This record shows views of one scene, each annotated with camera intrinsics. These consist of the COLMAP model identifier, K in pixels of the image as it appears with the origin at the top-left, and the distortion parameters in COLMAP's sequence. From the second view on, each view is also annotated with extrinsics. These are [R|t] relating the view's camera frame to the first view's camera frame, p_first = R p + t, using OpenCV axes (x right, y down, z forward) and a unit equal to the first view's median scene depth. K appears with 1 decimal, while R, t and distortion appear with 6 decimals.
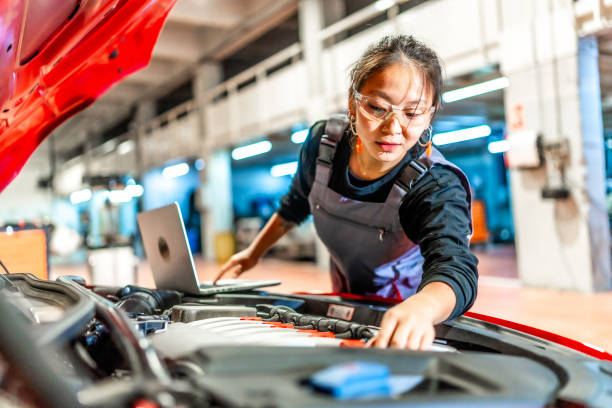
lens RADIAL K [[575.1, 0, 304.4], [0, 575.1, 206.2], [0, 0, 1]] dist [0.022711, 0.006282]
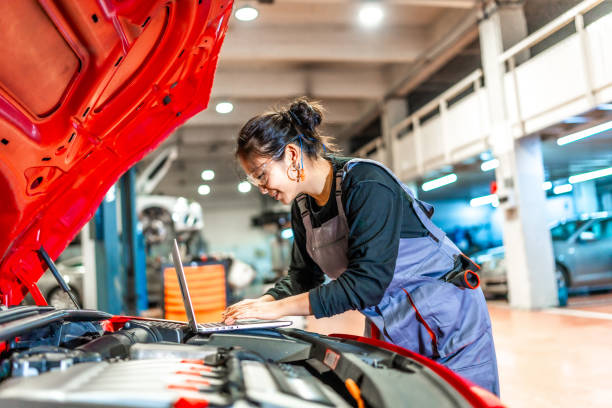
lens RADIAL K [[572.6, 0, 306.0], [0, 572.6, 204.0], [0, 0, 1]] dist [0.014352, -0.005865]
pose [[0.936879, -0.037526, -0.347634, 0.072007], [0.015222, 0.997659, -0.066671, 0.000663], [0.349322, 0.057171, 0.935257, 0.030327]]
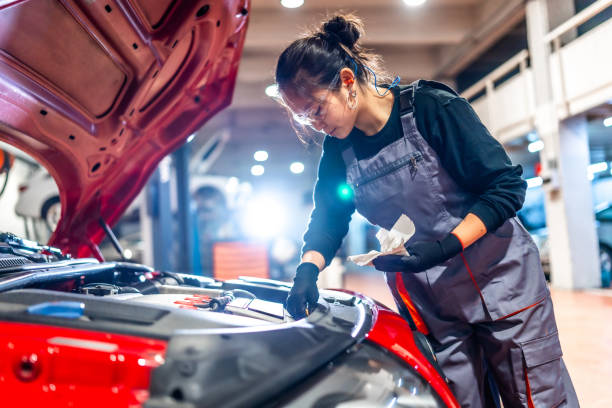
lens RADIAL K [[572.6, 0, 306.0], [0, 572.6, 204.0], [0, 0, 1]] dist [0.014352, -0.005865]
pose [[0.899578, -0.019066, -0.436345, 0.121243], [0.004981, 0.999430, -0.033402, 0.004935], [0.436733, 0.027874, 0.899159, -0.014349]]
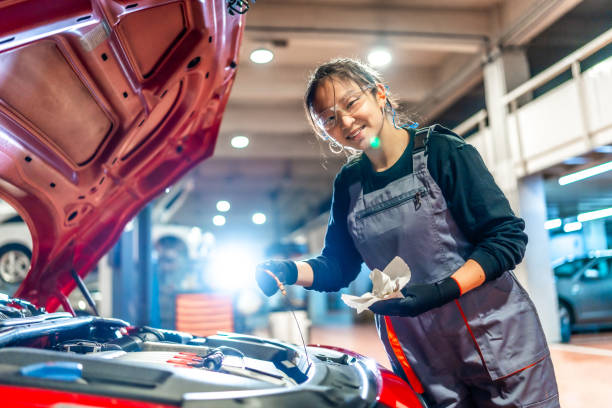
lens RADIAL K [[572.6, 0, 306.0], [0, 572.6, 204.0], [0, 0, 1]] dist [0.014352, -0.005865]
pose [[0.927974, -0.039621, -0.370531, 0.107943], [-0.006565, 0.992439, -0.122563, 0.003787], [0.372586, 0.116168, 0.920698, -0.016703]]
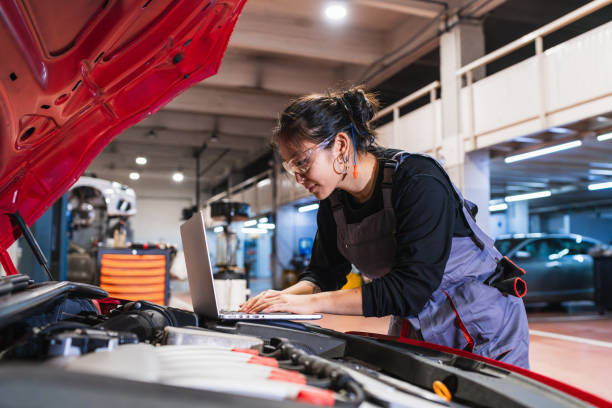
lens RADIAL K [[586.1, 0, 306.0], [0, 586.1, 204.0], [0, 0, 1]] dist [-0.016931, -0.006691]
pose [[0.971051, 0.046971, -0.234210, 0.029219], [-0.065031, 0.995426, -0.069987, 0.007453], [0.229852, 0.083192, 0.969664, 0.037272]]
